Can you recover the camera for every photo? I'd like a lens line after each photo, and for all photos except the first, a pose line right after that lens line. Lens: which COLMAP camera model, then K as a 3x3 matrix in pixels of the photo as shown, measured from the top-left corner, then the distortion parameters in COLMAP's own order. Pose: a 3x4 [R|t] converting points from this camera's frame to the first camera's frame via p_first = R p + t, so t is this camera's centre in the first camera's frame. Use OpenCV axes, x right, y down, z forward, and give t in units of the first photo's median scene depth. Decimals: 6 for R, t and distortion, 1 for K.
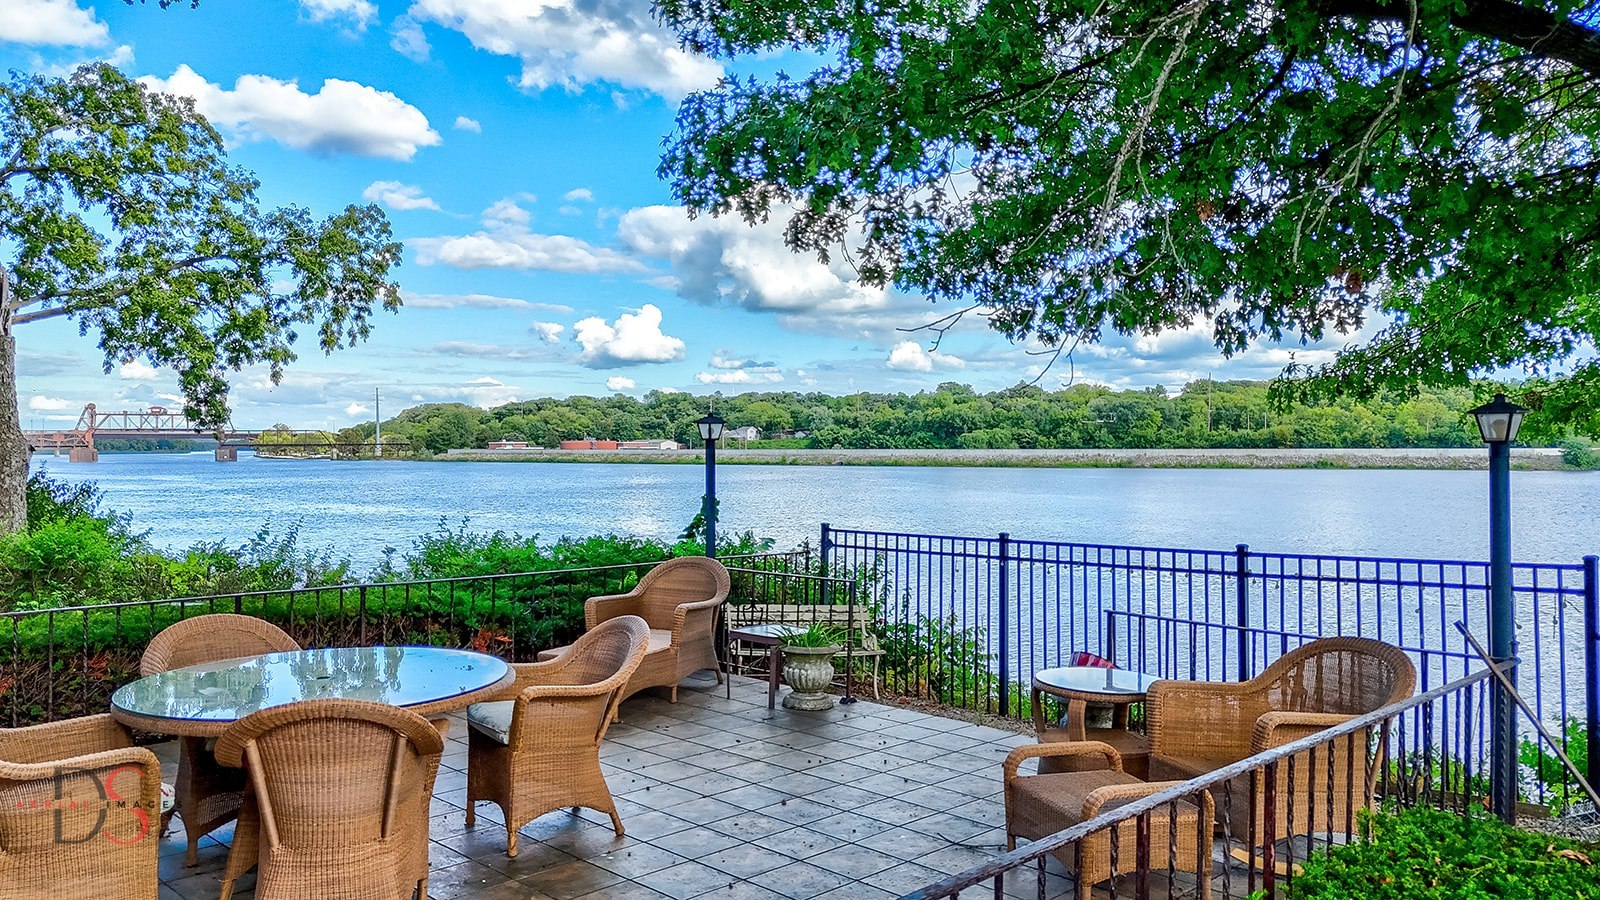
lens RADIAL K [[1174.7, 0, 800.4], [0, 1174.7, 450.7], [0, 0, 1]] dist [0.081492, -0.047221]
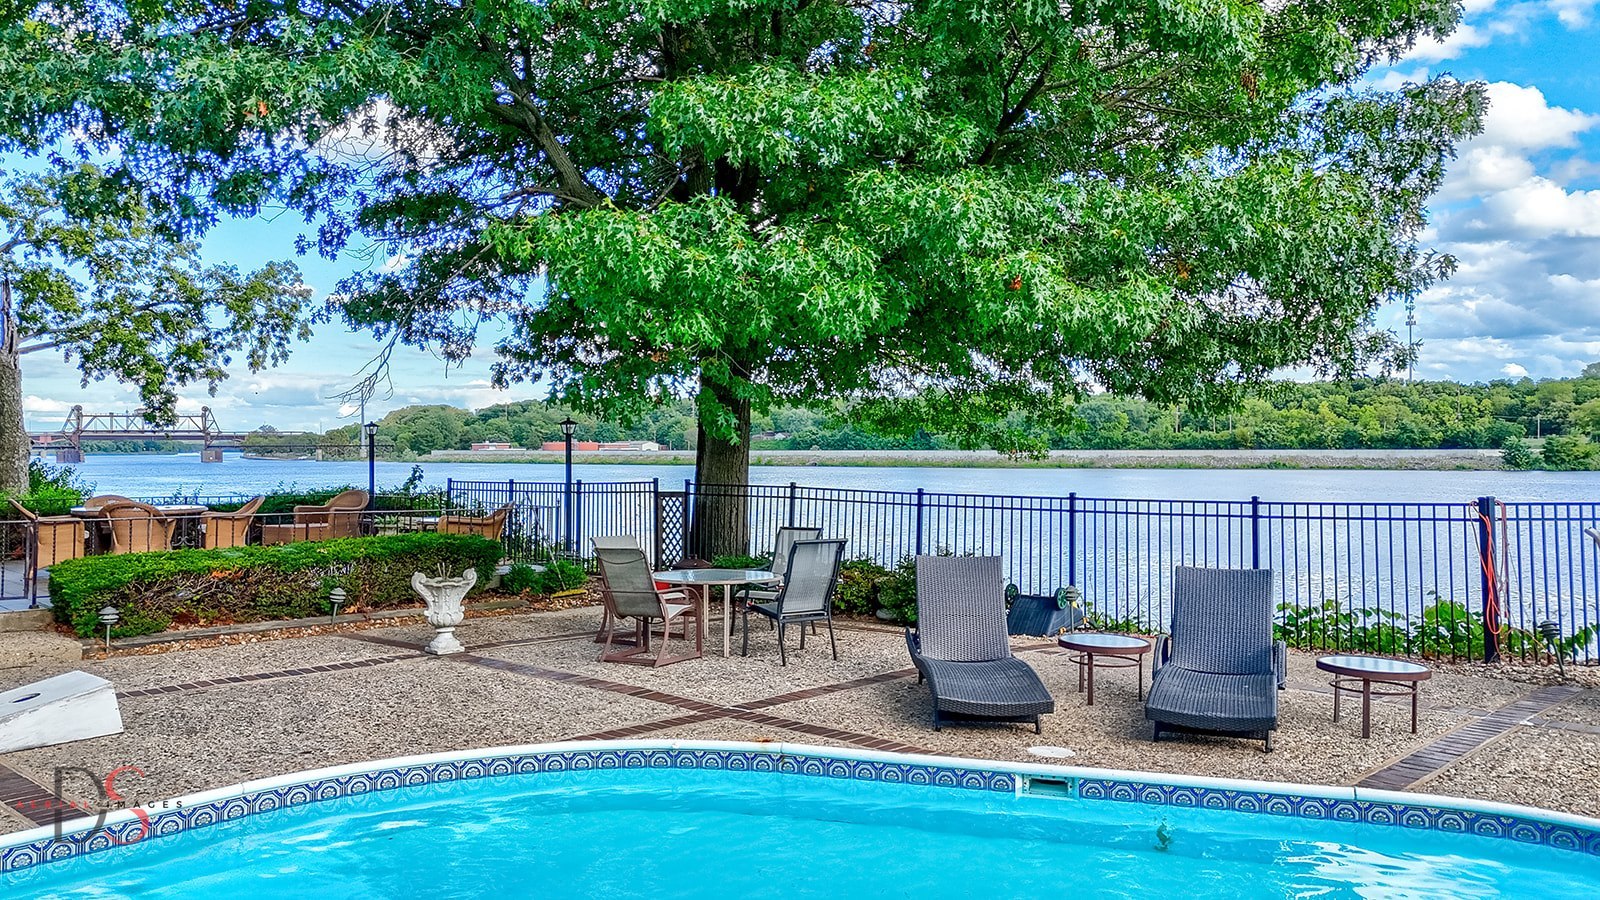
lens RADIAL K [[1174.7, 0, 803.1], [0, 1174.7, 447.5], [0, 0, 1]] dist [0.081492, -0.047221]
pose [[0.999954, 0.000101, 0.009626, 0.202344], [-0.000061, 0.999992, -0.004065, 0.006654], [-0.009627, 0.004064, 0.999945, -0.333884]]
